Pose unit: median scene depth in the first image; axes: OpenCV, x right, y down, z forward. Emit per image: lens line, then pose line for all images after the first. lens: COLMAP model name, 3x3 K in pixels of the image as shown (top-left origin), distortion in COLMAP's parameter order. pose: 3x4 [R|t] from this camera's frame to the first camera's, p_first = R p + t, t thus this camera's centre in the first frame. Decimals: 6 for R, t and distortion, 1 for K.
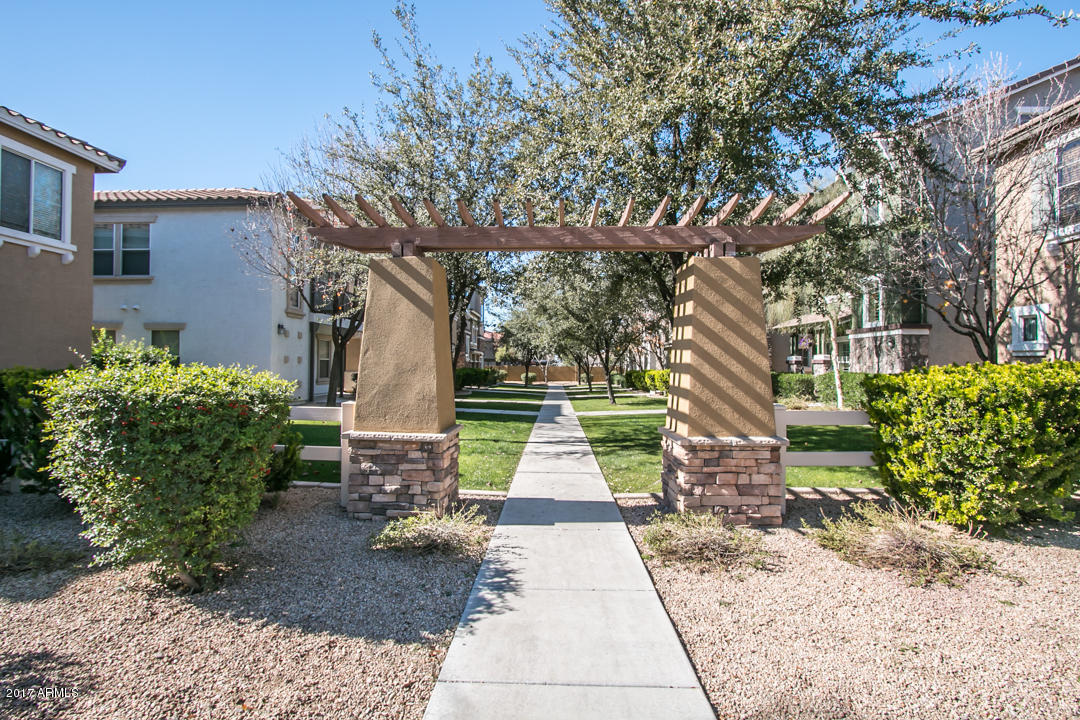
lens RADIAL K [[497.5, 0, 540.6], [0, 497.5, 362.3], [0, 0, 1]] dist [-0.020247, 0.002832]
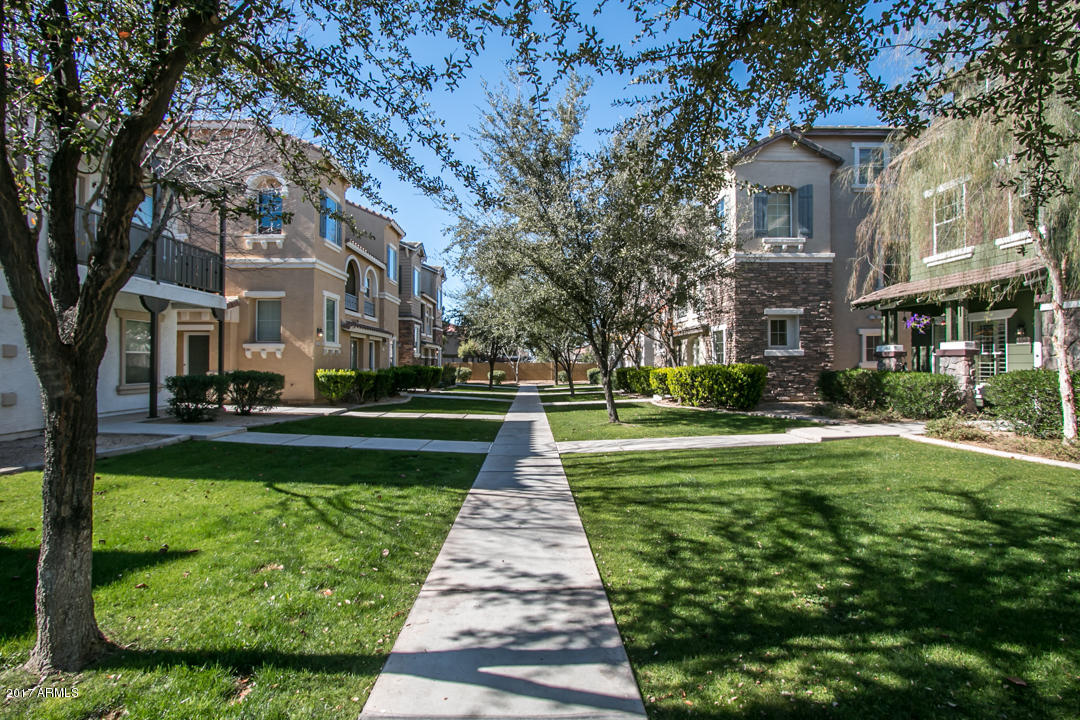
lens RADIAL K [[497.5, 0, 540.6], [0, 497.5, 359.0], [0, 0, 1]] dist [-0.020247, 0.002832]
pose [[0.998704, -0.005949, 0.050552, 0.011460], [0.005937, 0.999982, 0.000392, 0.002110], [-0.050553, -0.000092, 0.998721, 0.209847]]
